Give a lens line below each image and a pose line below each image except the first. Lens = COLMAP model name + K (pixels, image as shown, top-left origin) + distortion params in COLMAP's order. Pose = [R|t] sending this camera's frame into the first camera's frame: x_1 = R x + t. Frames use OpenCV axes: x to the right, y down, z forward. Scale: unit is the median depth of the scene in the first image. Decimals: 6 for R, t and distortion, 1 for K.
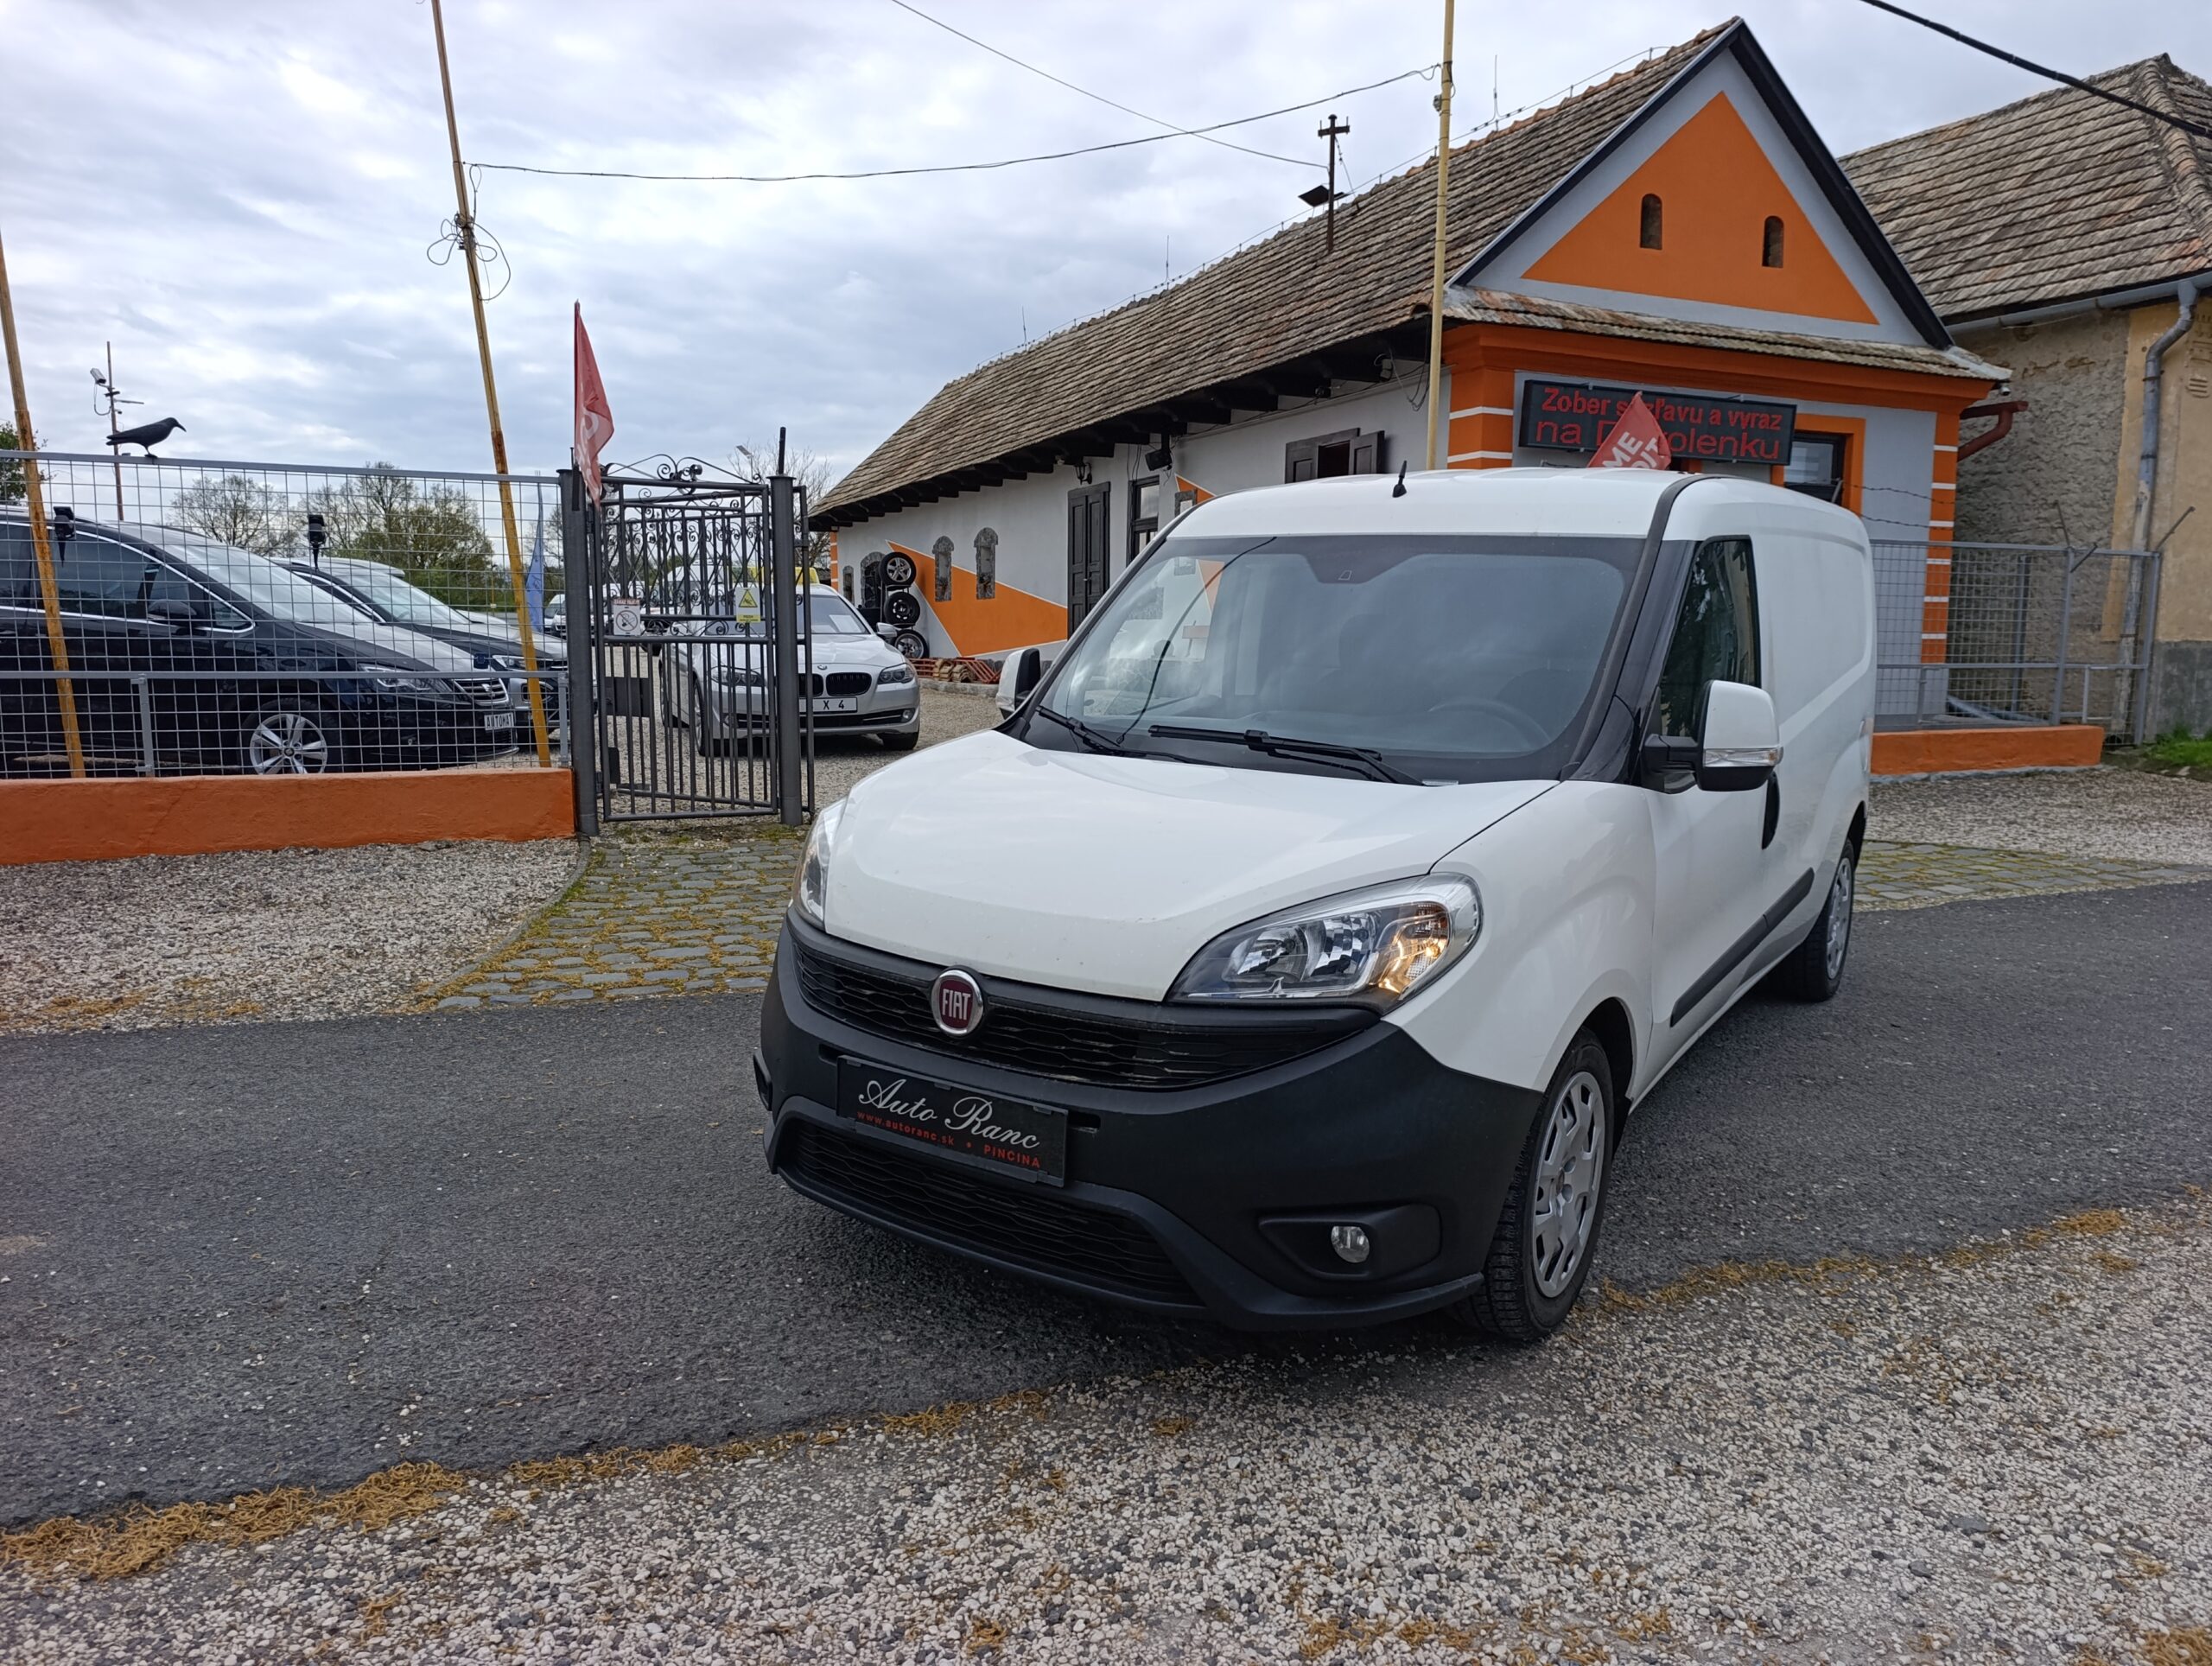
lens RADIAL K [[1531.8, 0, 1071.5], [0, 1531.8, 843.1], [0, 0, 1]] dist [0.013280, -0.024249]
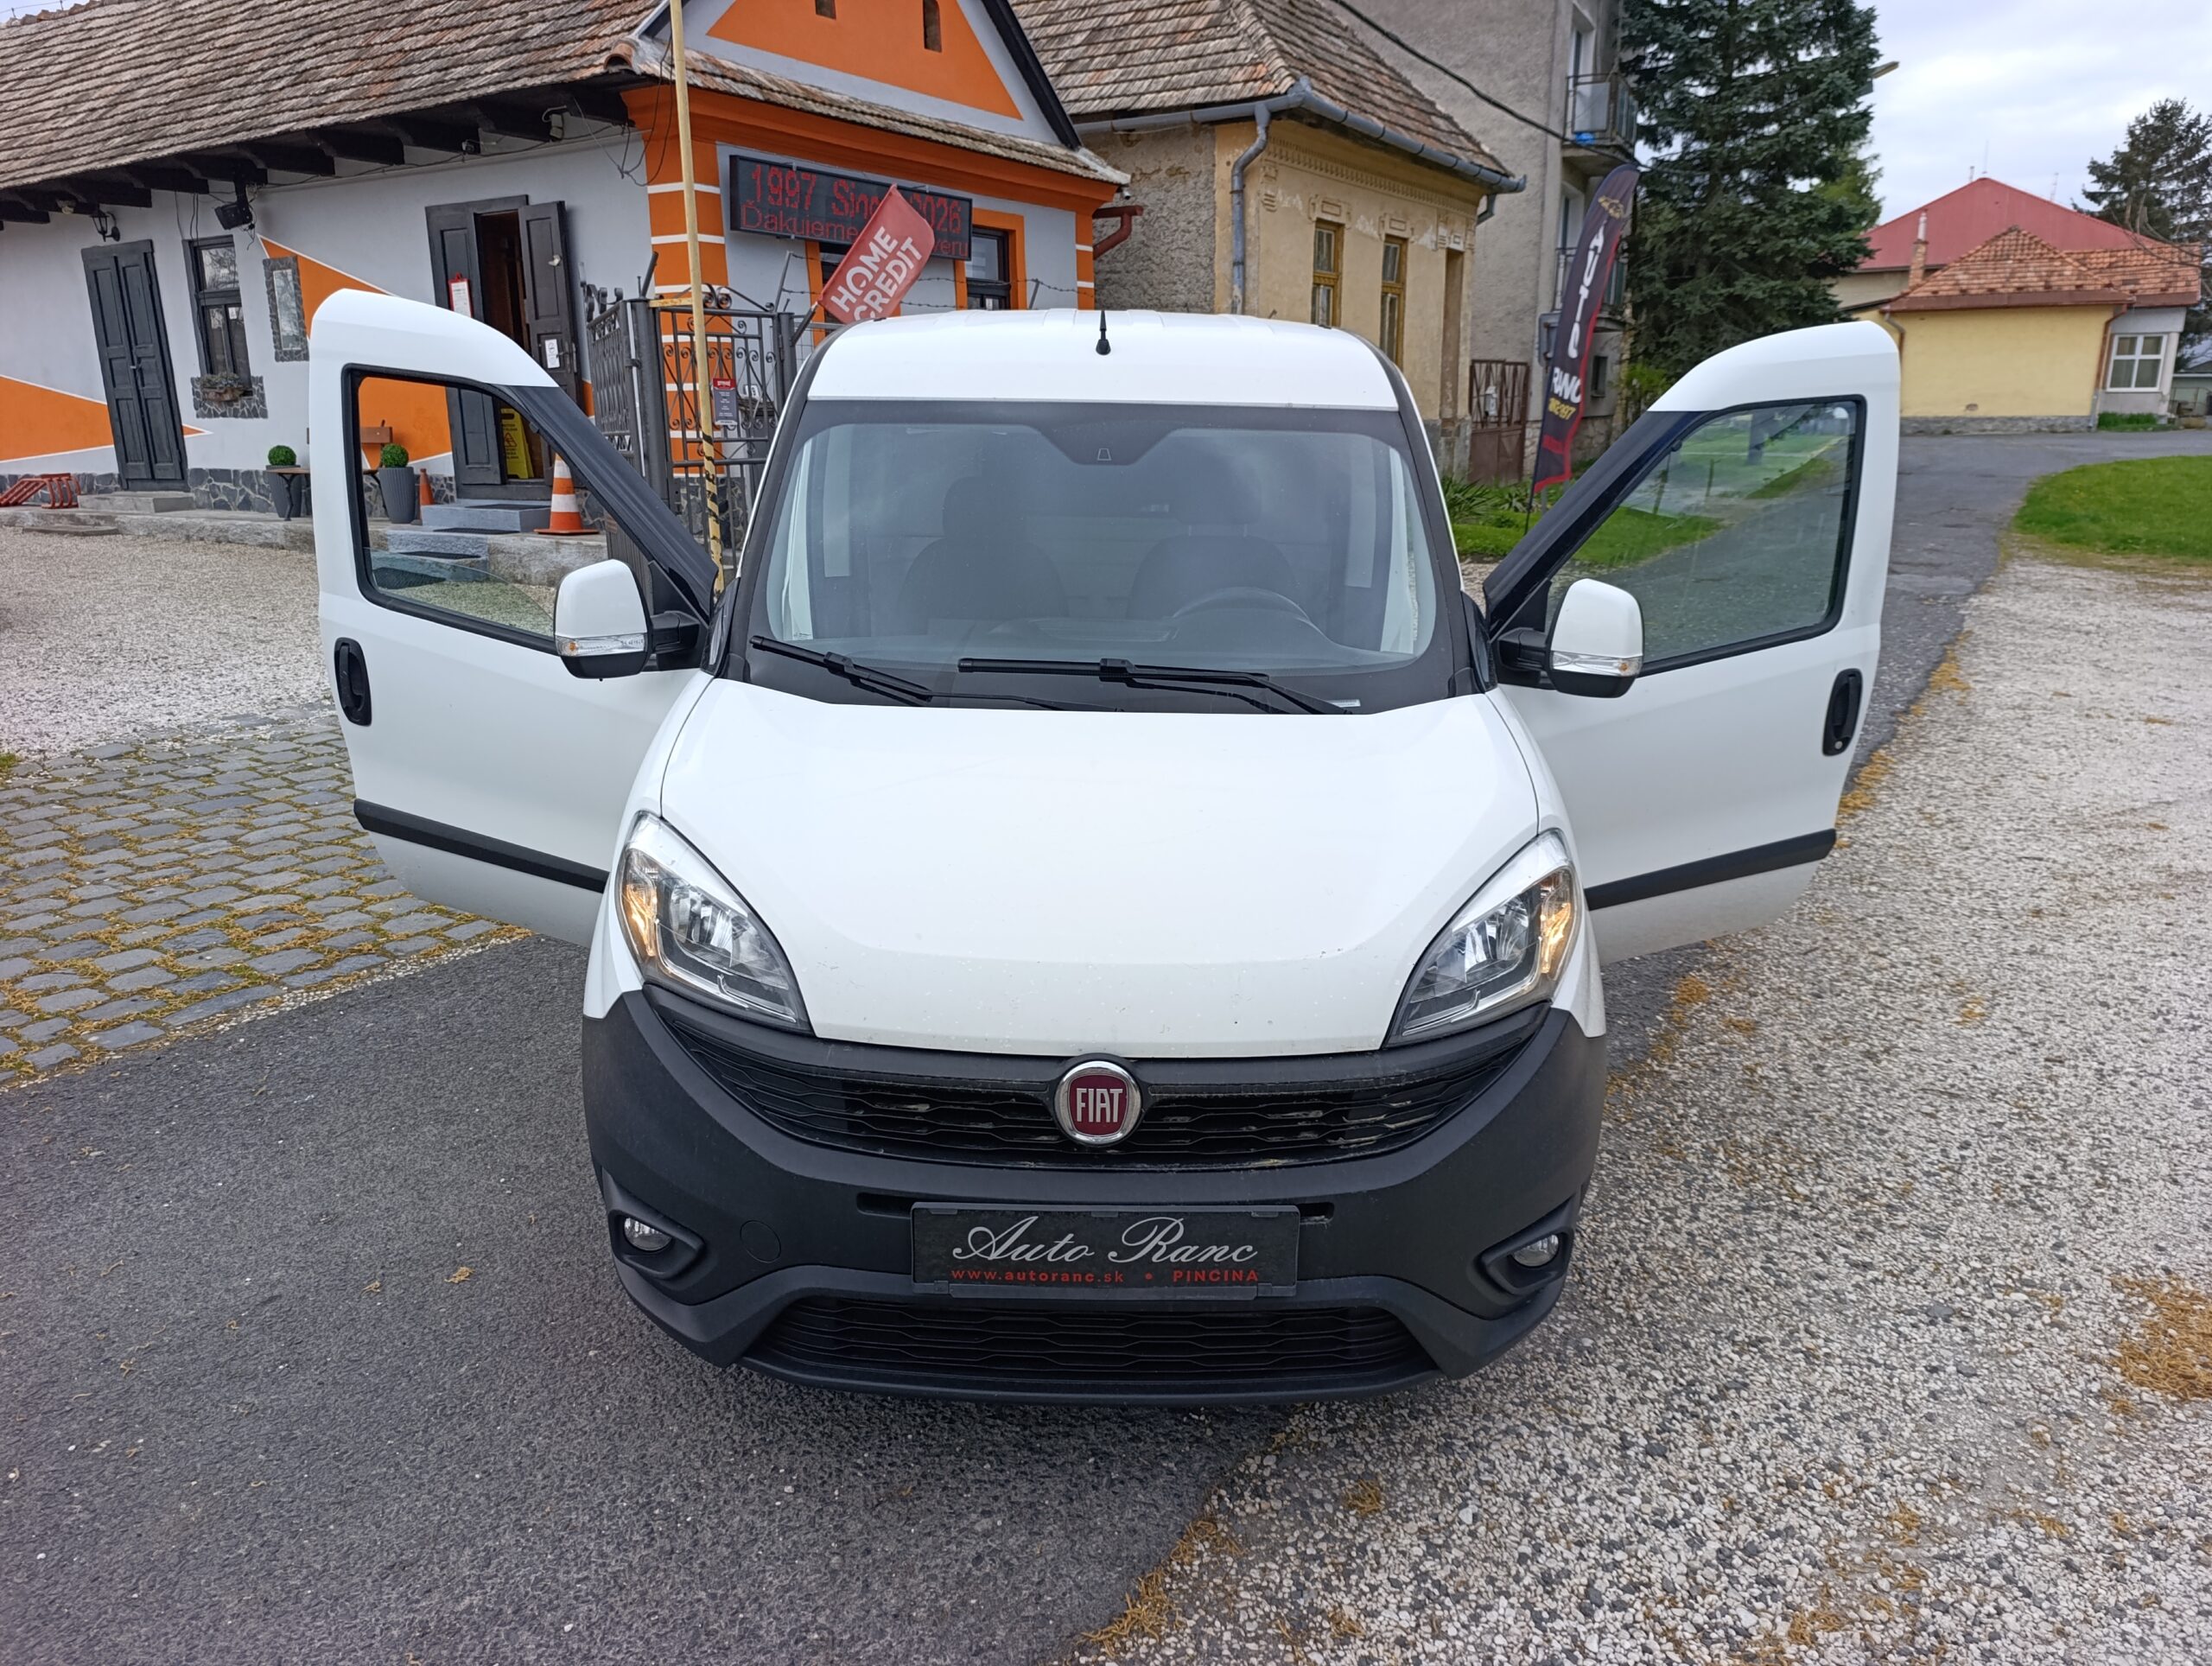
lens RADIAL K [[1531.8, 0, 1071.5], [0, 1531.8, 843.1], [0, 0, 1]] dist [0.013280, -0.024249]
pose [[0.814705, -0.175036, 0.552827, -0.113133], [0.093295, 0.980501, 0.172956, -0.036194], [-0.572321, -0.089332, 0.815150, 0.094018]]
